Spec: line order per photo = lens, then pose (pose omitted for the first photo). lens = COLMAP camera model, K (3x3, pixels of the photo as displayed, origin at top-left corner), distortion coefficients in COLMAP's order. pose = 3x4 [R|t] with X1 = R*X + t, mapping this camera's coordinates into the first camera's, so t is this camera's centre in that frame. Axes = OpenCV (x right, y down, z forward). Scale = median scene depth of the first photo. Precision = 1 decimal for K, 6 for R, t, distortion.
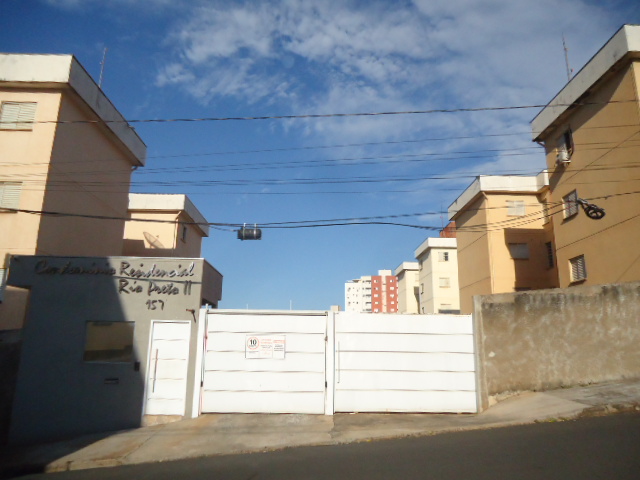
lens RADIAL K [[464.3, 0, 320.0], [0, 464.3, 240.0], [0, 0, 1]] dist [-0.000904, 0.000439]
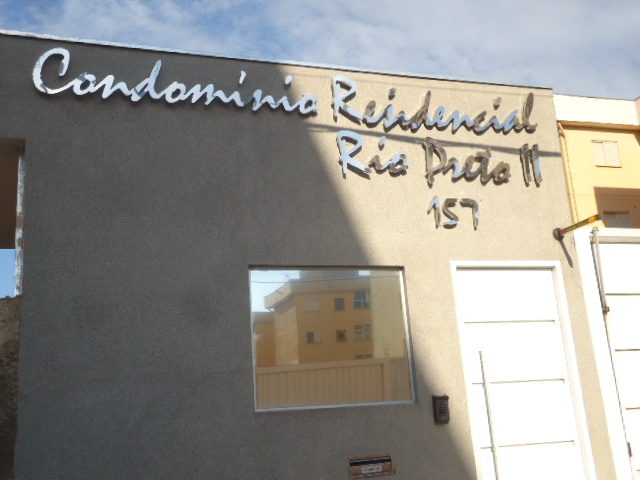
lens RADIAL K [[786.6, 0, 320.0], [0, 786.6, 240.0], [0, 0, 1]] dist [0.051920, -0.006276]
pose [[0.940009, 0.000719, 0.341149, -0.619717], [0.012253, 0.999281, -0.035867, 0.173736], [-0.340930, 0.037895, 0.939325, 0.522912]]
